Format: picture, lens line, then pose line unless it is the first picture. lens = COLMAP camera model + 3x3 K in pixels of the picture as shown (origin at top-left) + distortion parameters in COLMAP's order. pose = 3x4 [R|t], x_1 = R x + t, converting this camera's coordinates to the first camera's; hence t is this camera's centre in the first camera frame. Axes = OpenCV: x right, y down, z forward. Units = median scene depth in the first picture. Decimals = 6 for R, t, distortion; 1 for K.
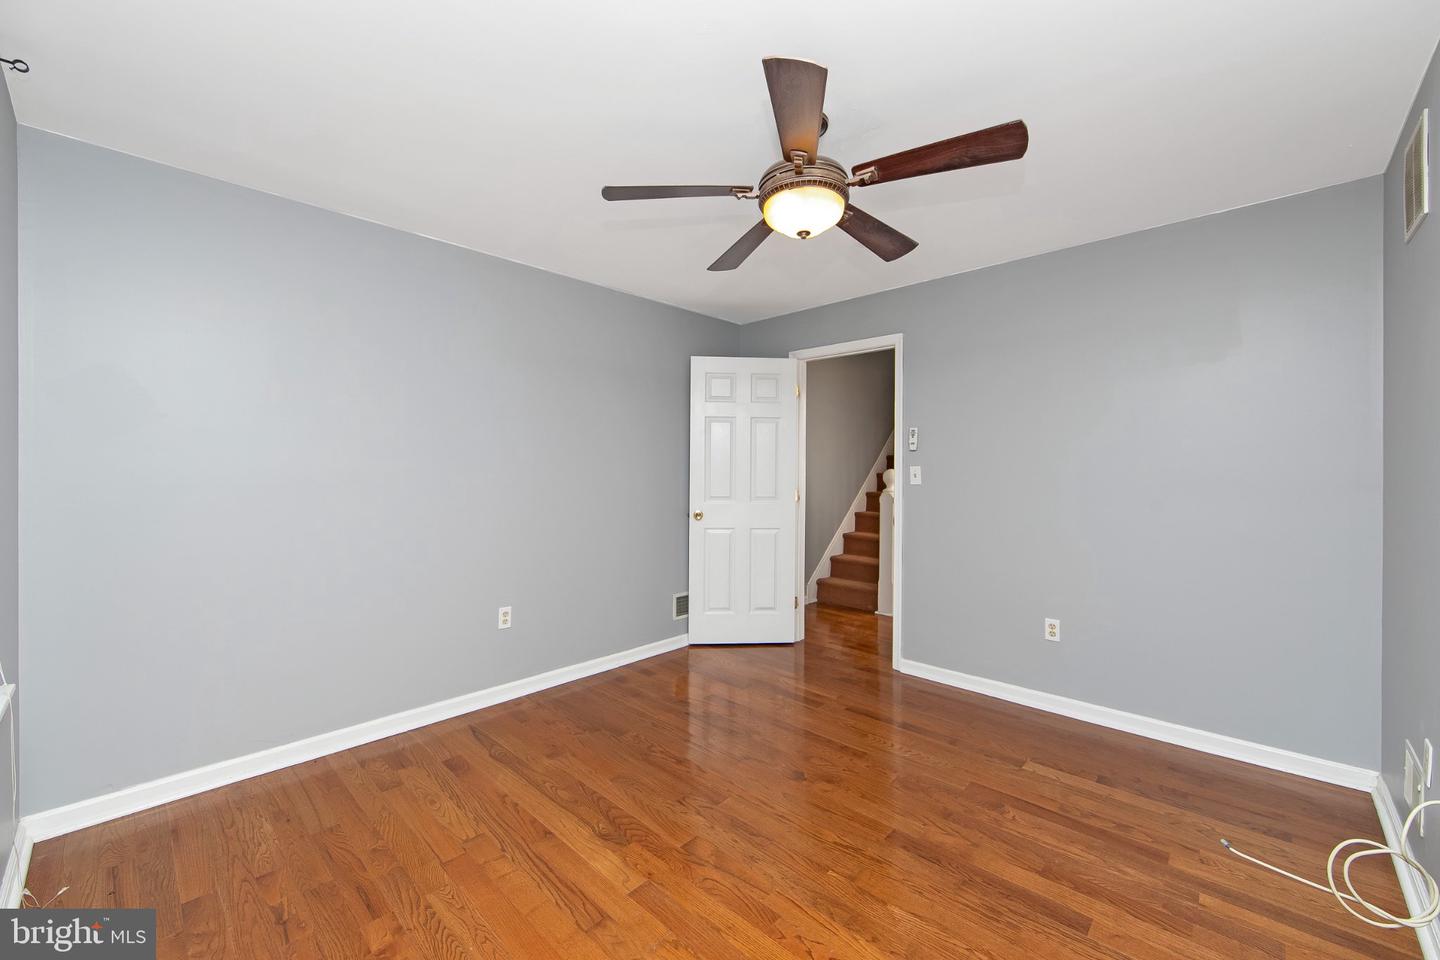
lens RADIAL K [[577.0, 0, 725.0], [0, 577.0, 471.1], [0, 0, 1]] dist [0.001302, -0.000699]
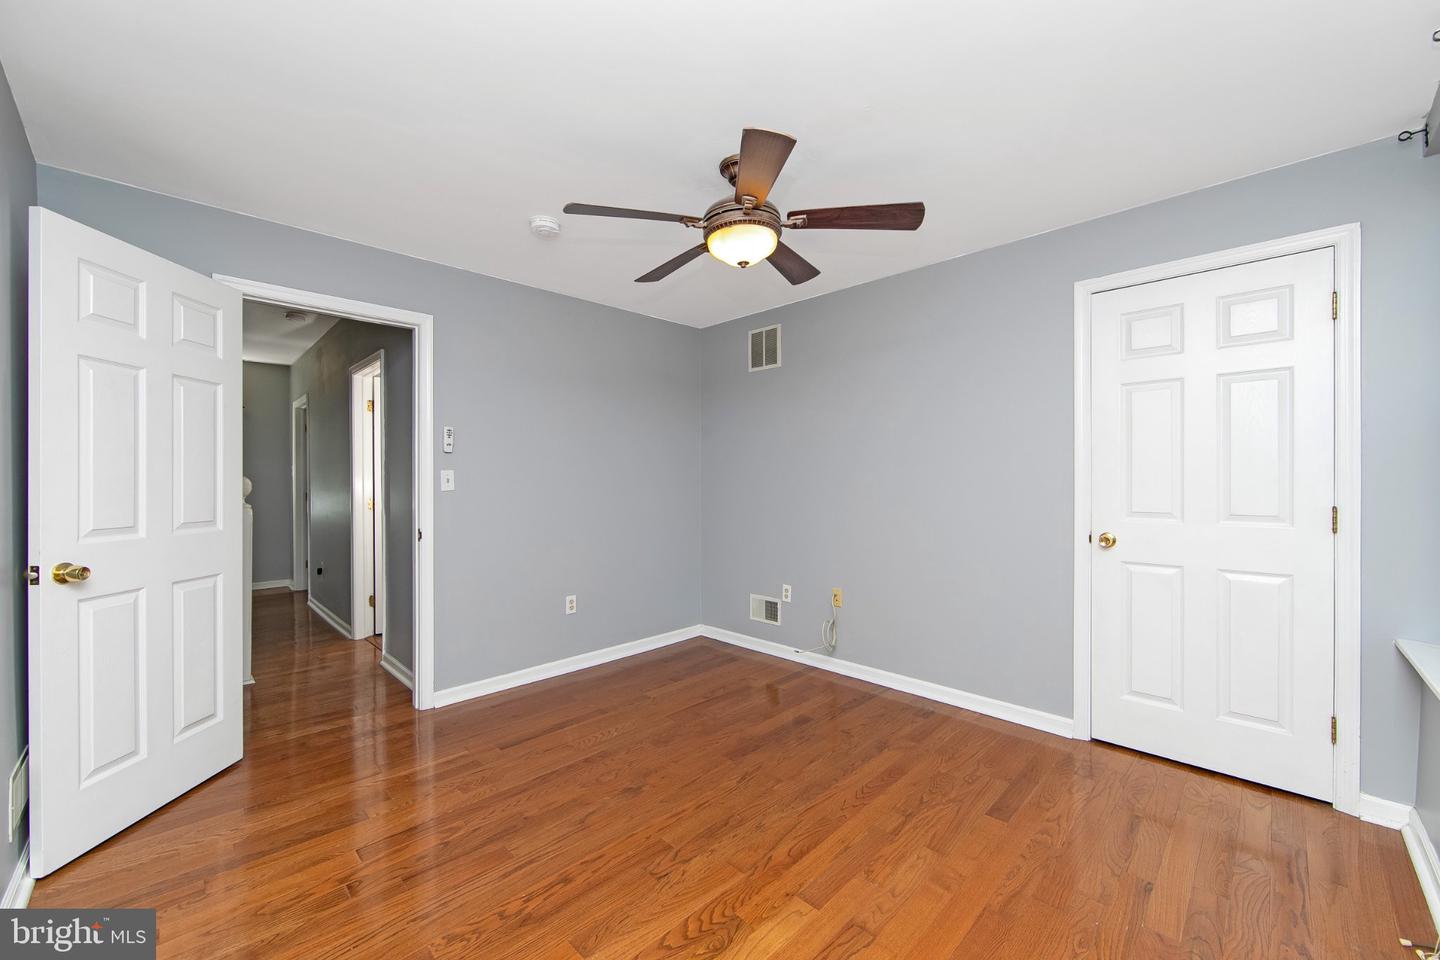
lens RADIAL K [[577.0, 0, 716.9], [0, 577.0, 482.2], [0, 0, 1]] dist [0.001302, -0.000699]
pose [[0.012037, -0.002411, 0.999925, -0.915743], [0.009466, 0.999953, 0.002297, 0.019562], [-0.999883, 0.009437, 0.012059, 0.938546]]
